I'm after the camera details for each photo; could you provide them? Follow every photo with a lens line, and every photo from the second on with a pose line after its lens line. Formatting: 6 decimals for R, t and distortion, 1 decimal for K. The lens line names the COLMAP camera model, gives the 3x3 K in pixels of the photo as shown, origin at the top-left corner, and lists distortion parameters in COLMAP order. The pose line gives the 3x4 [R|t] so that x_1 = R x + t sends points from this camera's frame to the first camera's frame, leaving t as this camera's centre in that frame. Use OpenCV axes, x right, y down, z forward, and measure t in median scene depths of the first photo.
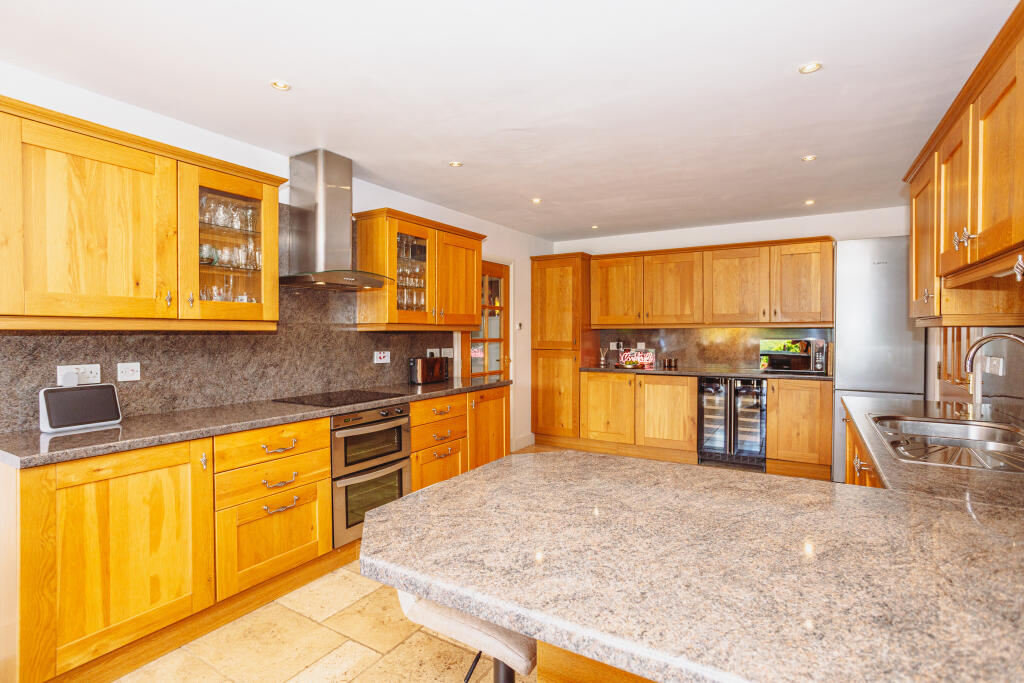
lens RADIAL K [[497.6, 0, 512.6], [0, 497.6, 337.0], [0, 0, 1]] dist [-0.016968, 0.009913]
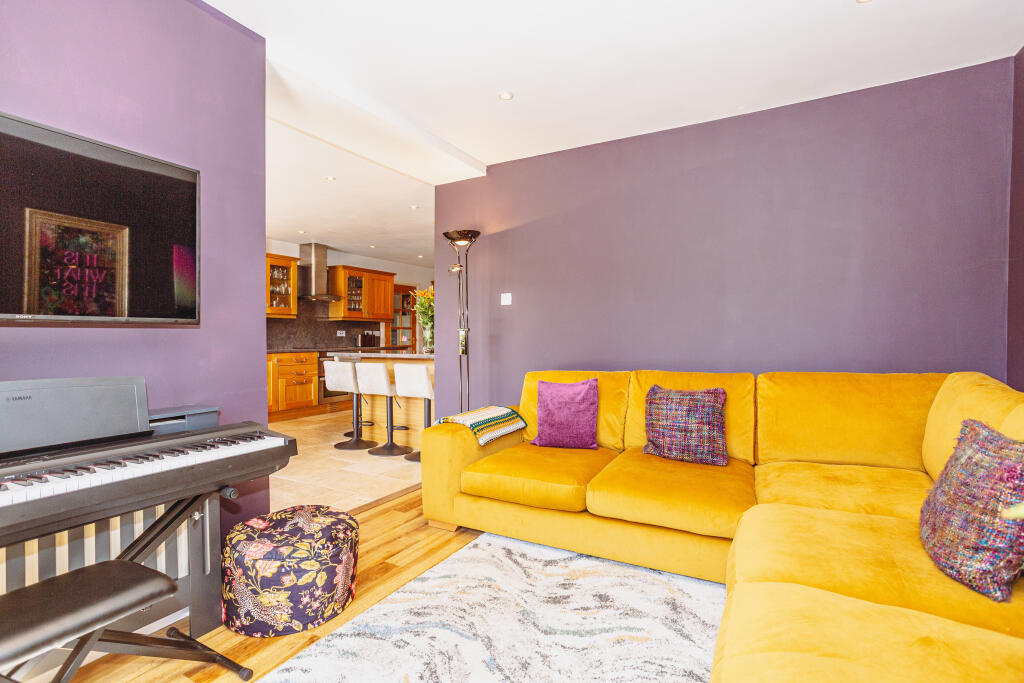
lens RADIAL K [[497.6, 0, 516.5], [0, 497.6, 346.3], [0, 0, 1]] dist [-0.016968, 0.009913]
pose [[0.998689, 0.004739, 0.050975, 0.404028], [-0.005290, 0.999929, 0.010667, 0.075263], [-0.050921, -0.010922, 0.998643, -1.238975]]
